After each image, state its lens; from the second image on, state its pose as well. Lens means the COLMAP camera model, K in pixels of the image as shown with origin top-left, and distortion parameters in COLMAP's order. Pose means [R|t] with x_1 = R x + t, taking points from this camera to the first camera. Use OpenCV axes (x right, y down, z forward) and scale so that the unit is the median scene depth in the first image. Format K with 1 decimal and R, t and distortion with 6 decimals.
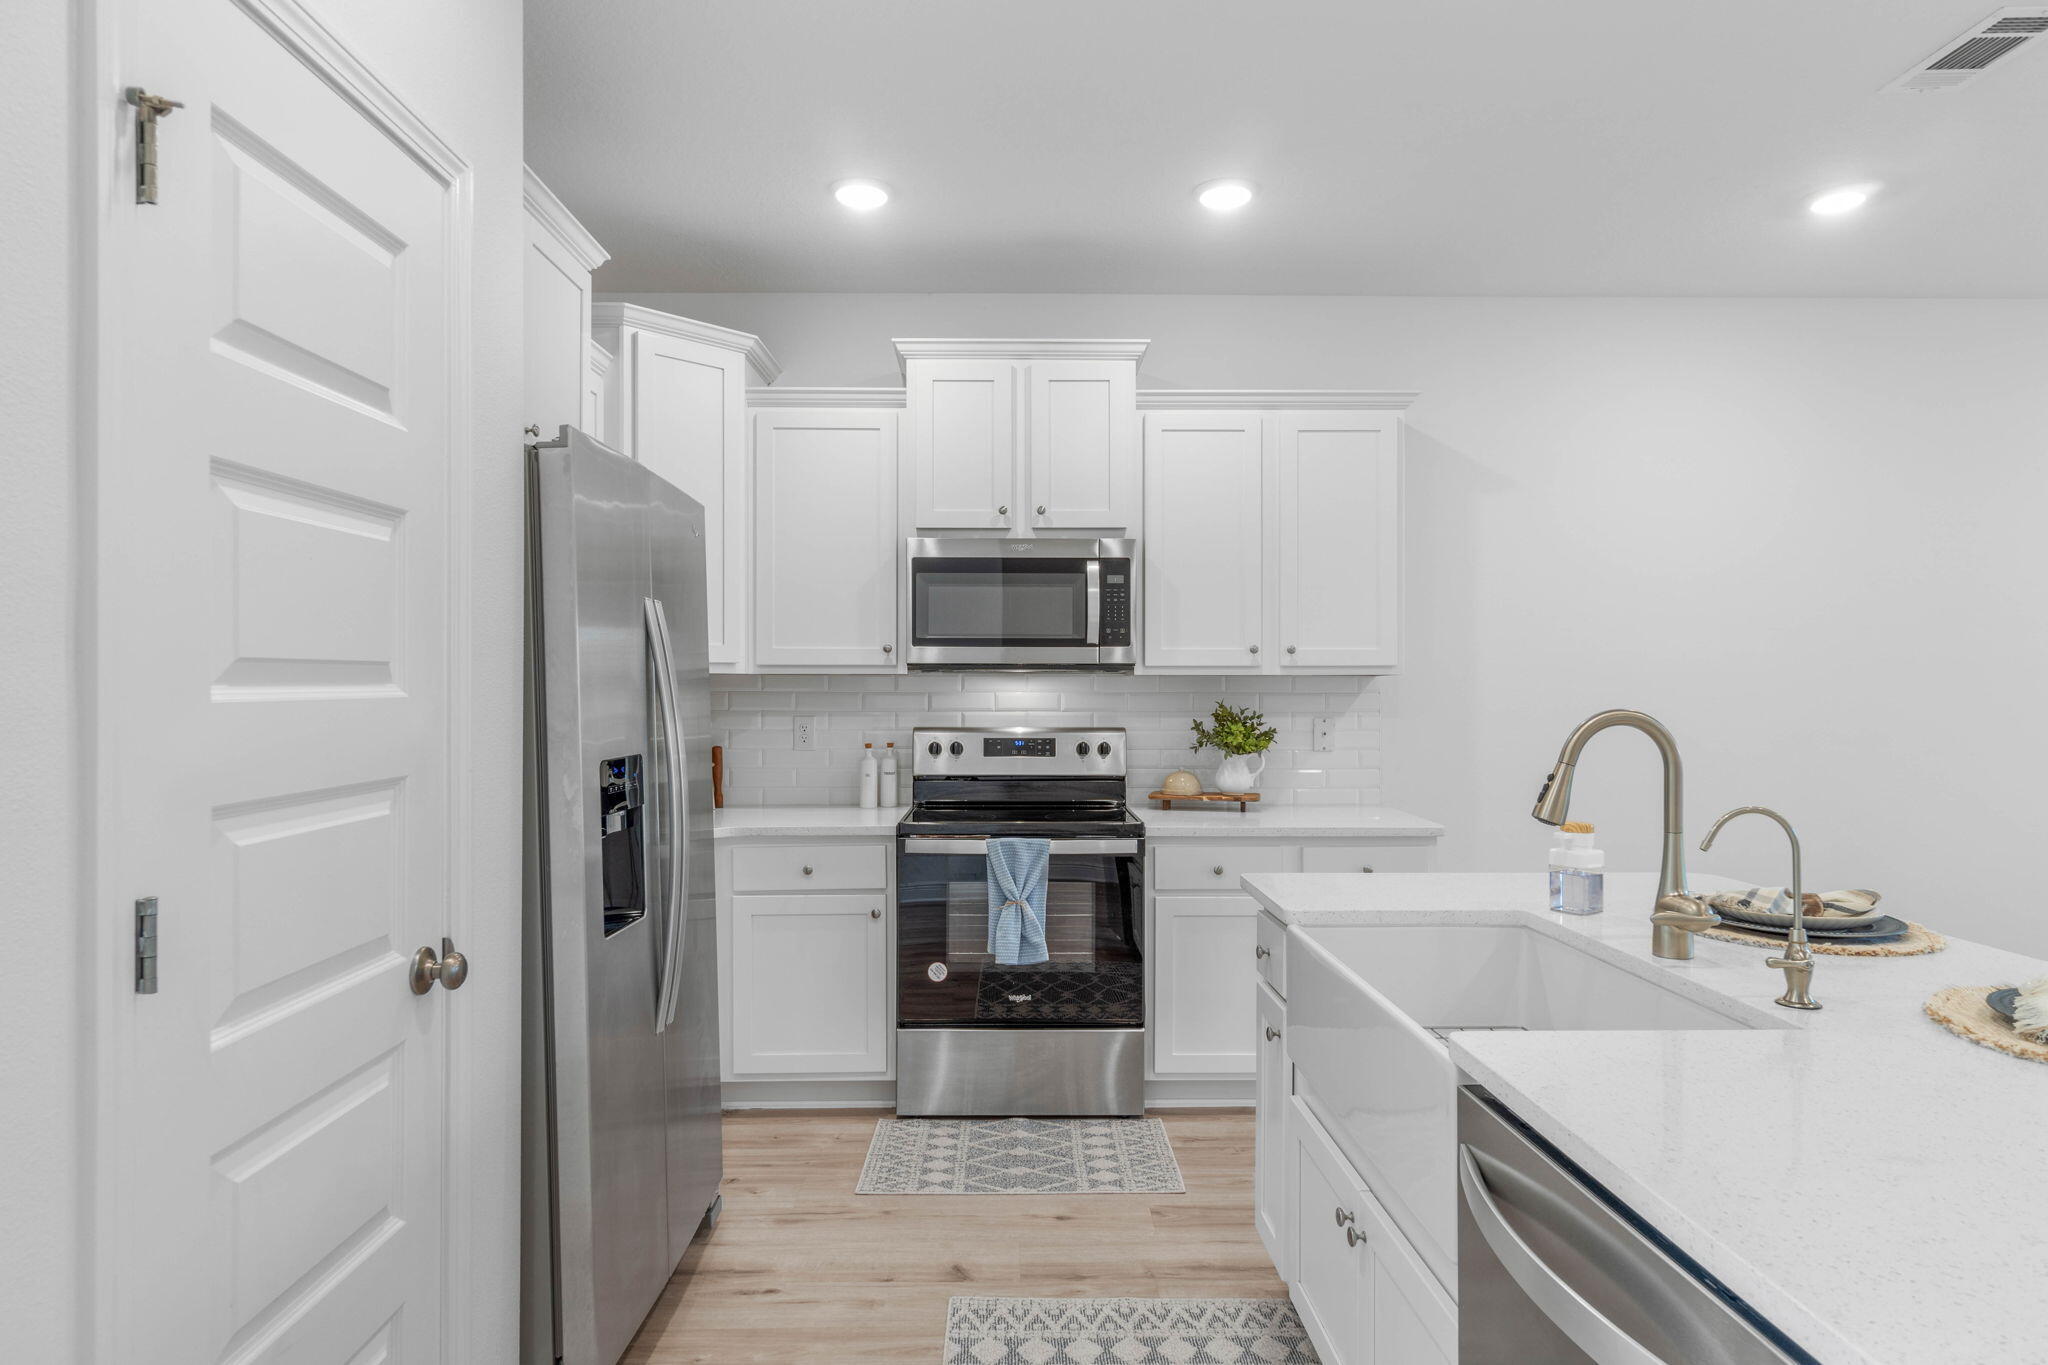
lens RADIAL K [[1182.7, 0, 1018.0], [0, 1182.7, 690.4], [0, 0, 1]] dist [0.008901, 0.000918]
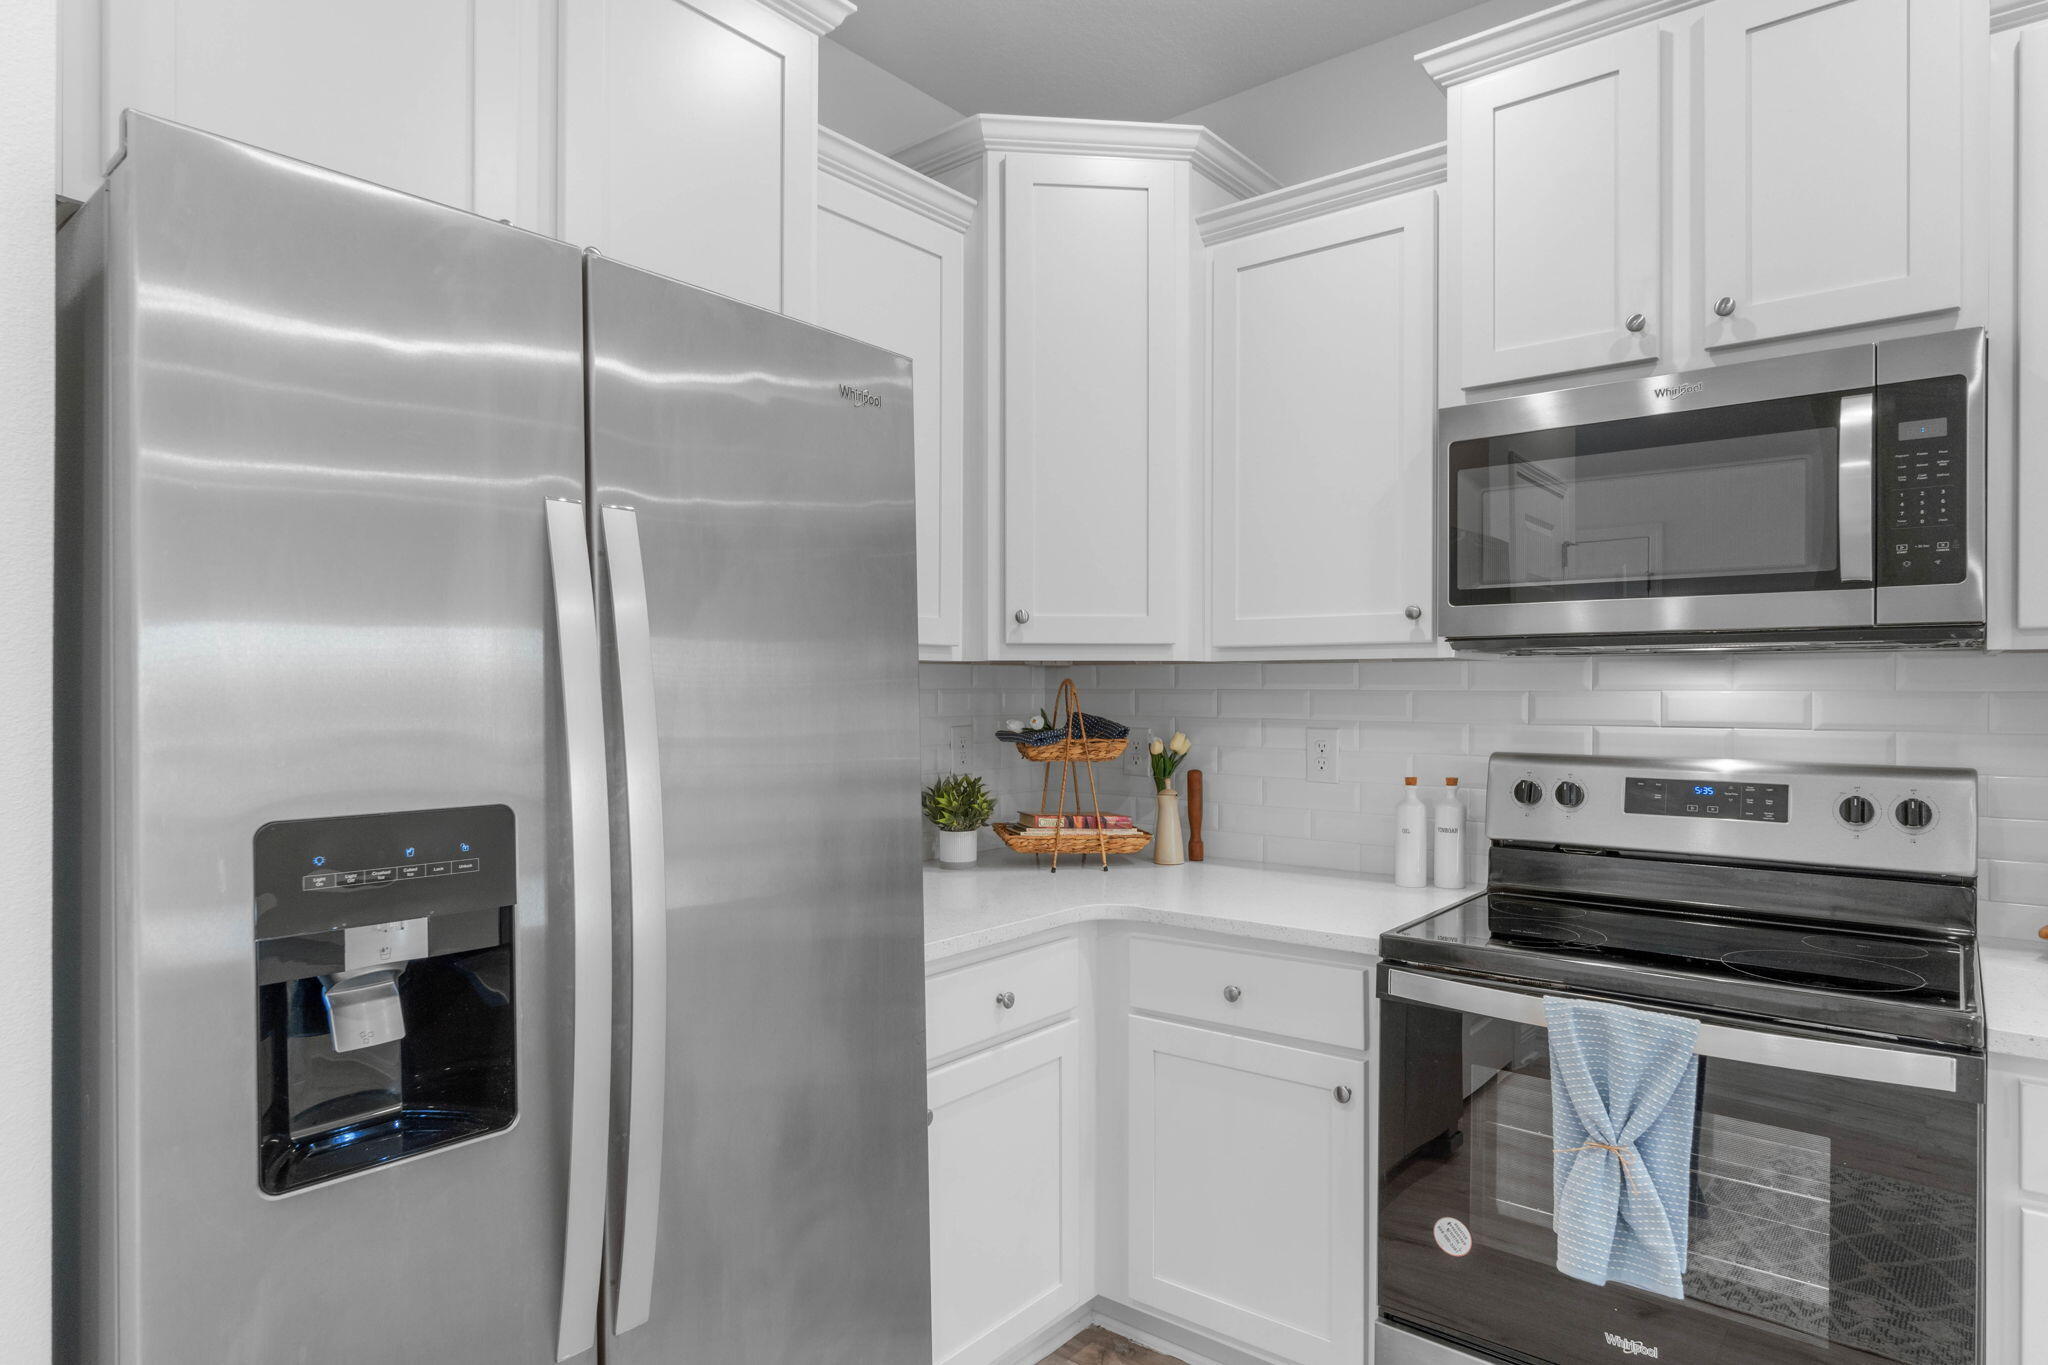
lens RADIAL K [[1154.3, 0, 1019.7], [0, 1154.3, 691.6], [0, 0, 1]] dist [-0.001427, -0.000940]
pose [[0.766553, 0.001464, -0.642180, 0.100698], [-0.003261, 0.999993, -0.001613, 0.004025], [0.642173, 0.003331, 0.766552, 0.464800]]
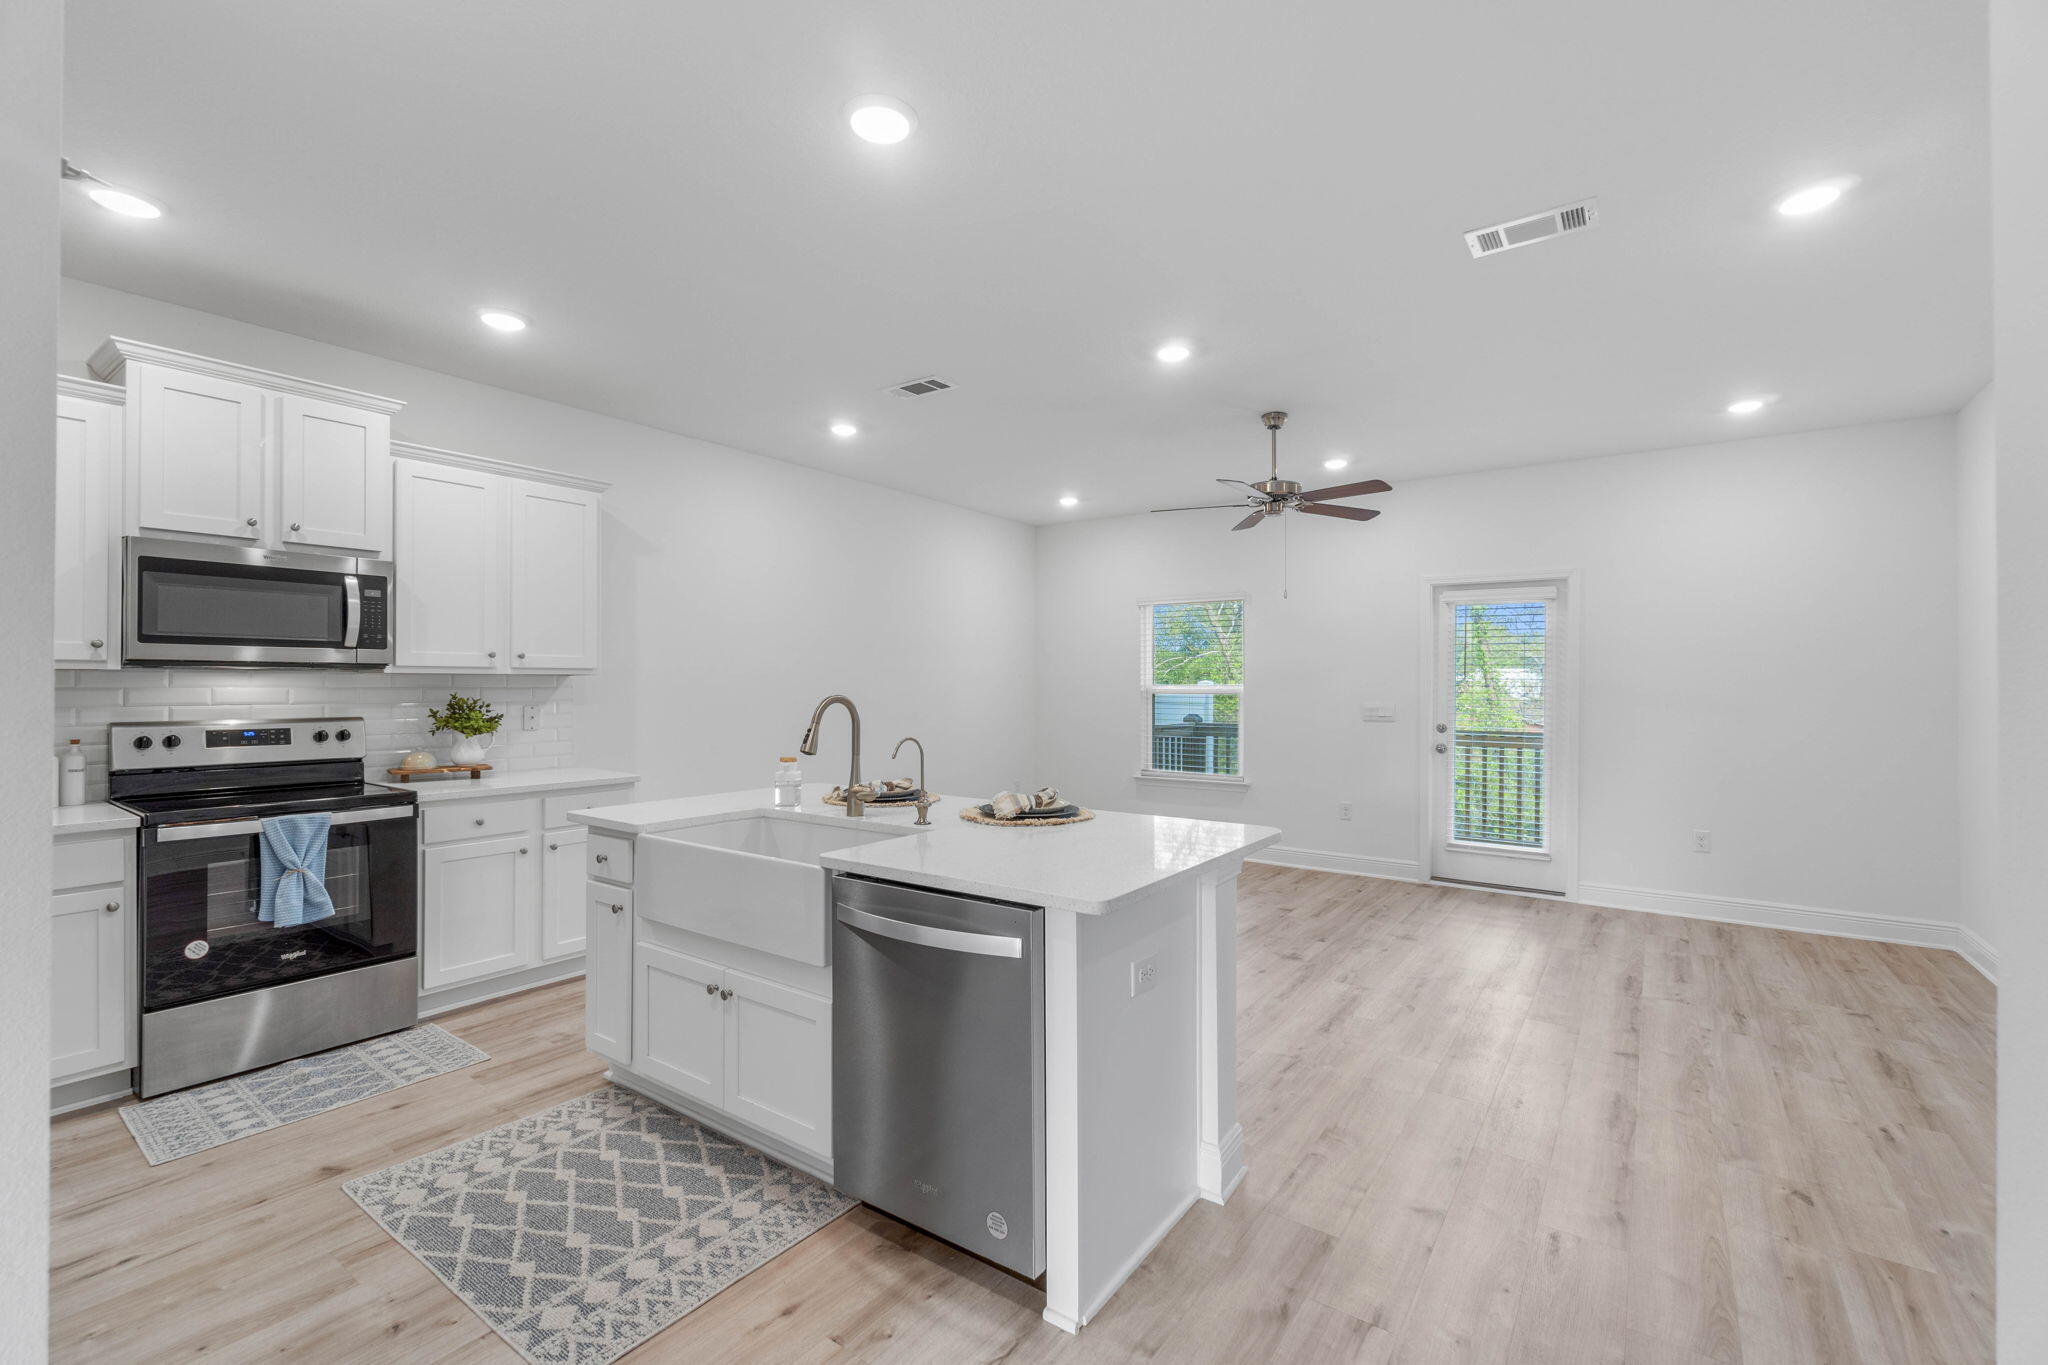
lens RADIAL K [[882.0, 0, 1024.0], [0, 882.0, 682.5], [0, 0, 1]] dist [-0.002646, -0.000128]
pose [[0.594044, 0.002537, 0.804429, -0.245743], [0.000623, 0.999993, -0.003613, 0.000442], [-0.804432, 0.002648, 0.594038, -0.066458]]
